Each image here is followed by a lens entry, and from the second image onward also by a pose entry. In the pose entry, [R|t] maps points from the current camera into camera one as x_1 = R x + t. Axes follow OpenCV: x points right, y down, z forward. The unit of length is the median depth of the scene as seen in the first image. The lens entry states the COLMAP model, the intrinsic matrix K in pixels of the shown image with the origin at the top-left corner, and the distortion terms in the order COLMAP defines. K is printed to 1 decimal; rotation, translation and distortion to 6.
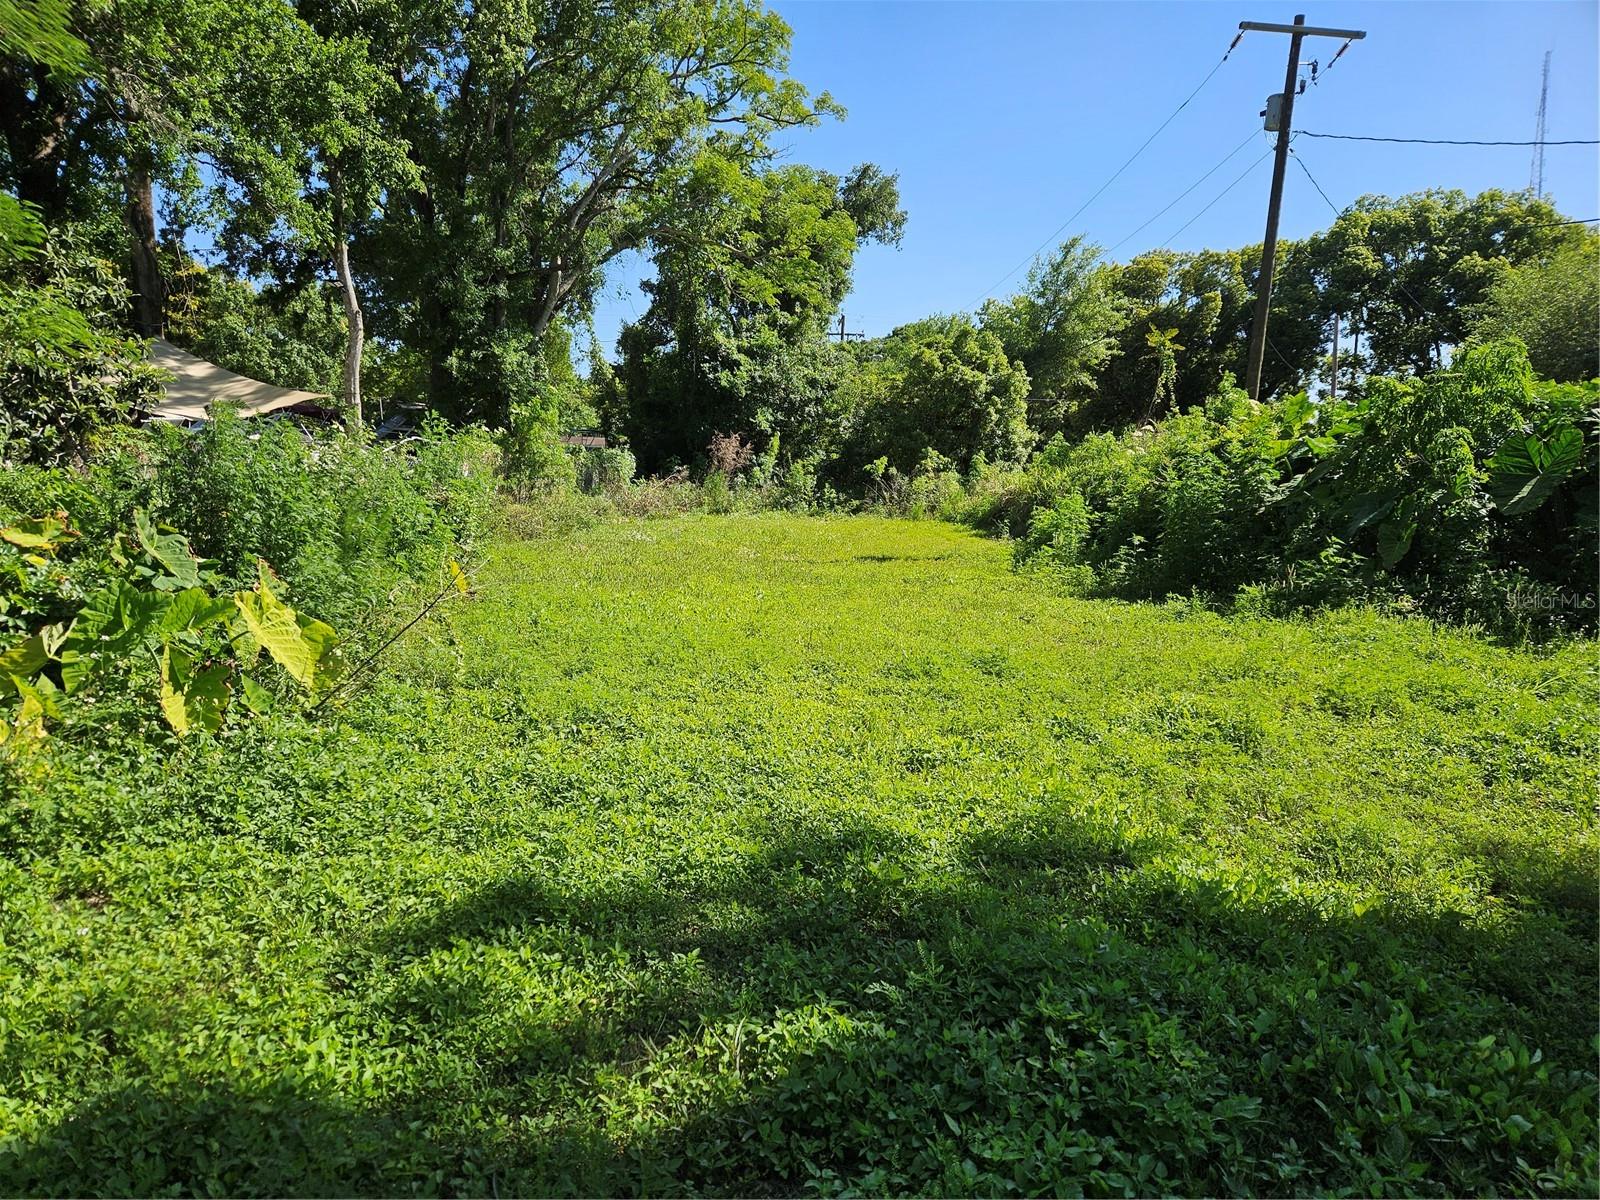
lens RADIAL K [[1068.0, 0, 792.6], [0, 1068.0, 600.9], [0, 0, 1]] dist [0.075199, -0.068745]
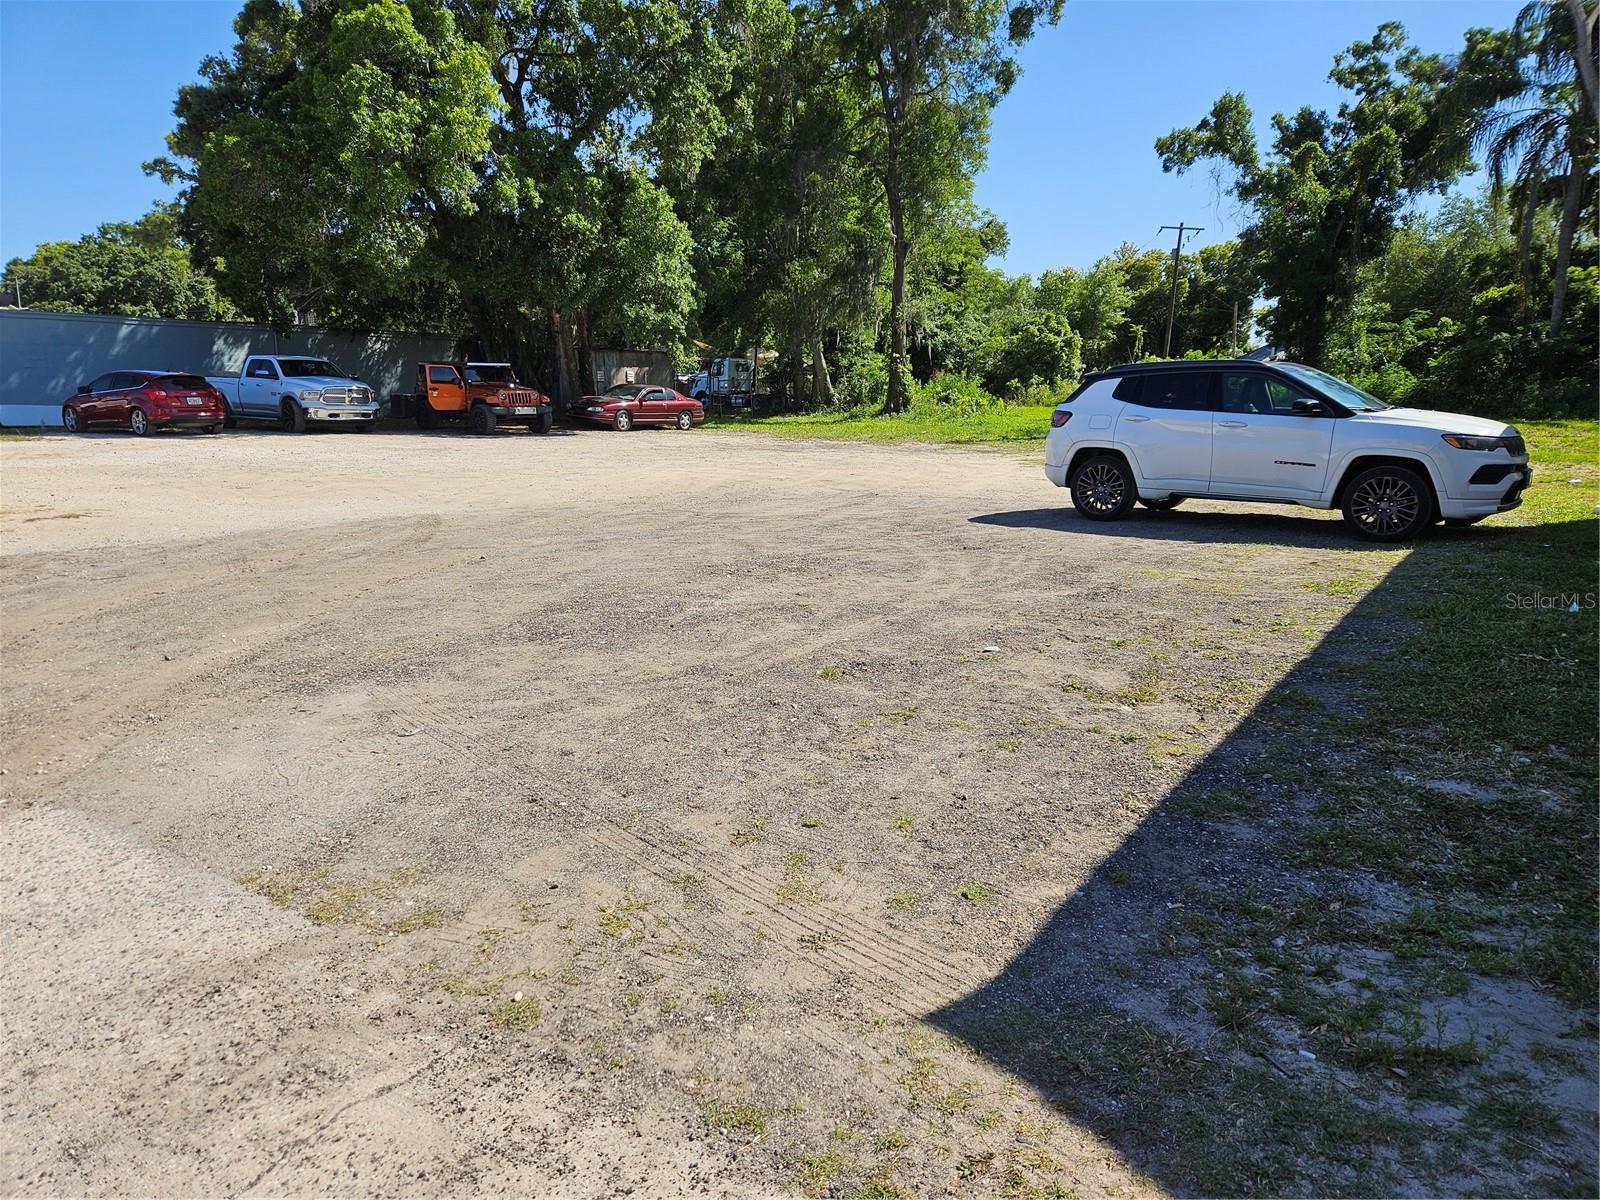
lens RADIAL K [[1068.0, 0, 787.9], [0, 1068.0, 603.3], [0, 0, 1]] dist [0.075199, -0.068745]
pose [[0.999405, -0.014585, -0.031269, -0.286964], [0.016799, 0.997282, 0.071739, 0.143817], [0.030138, -0.072222, 0.996933, -1.123509]]
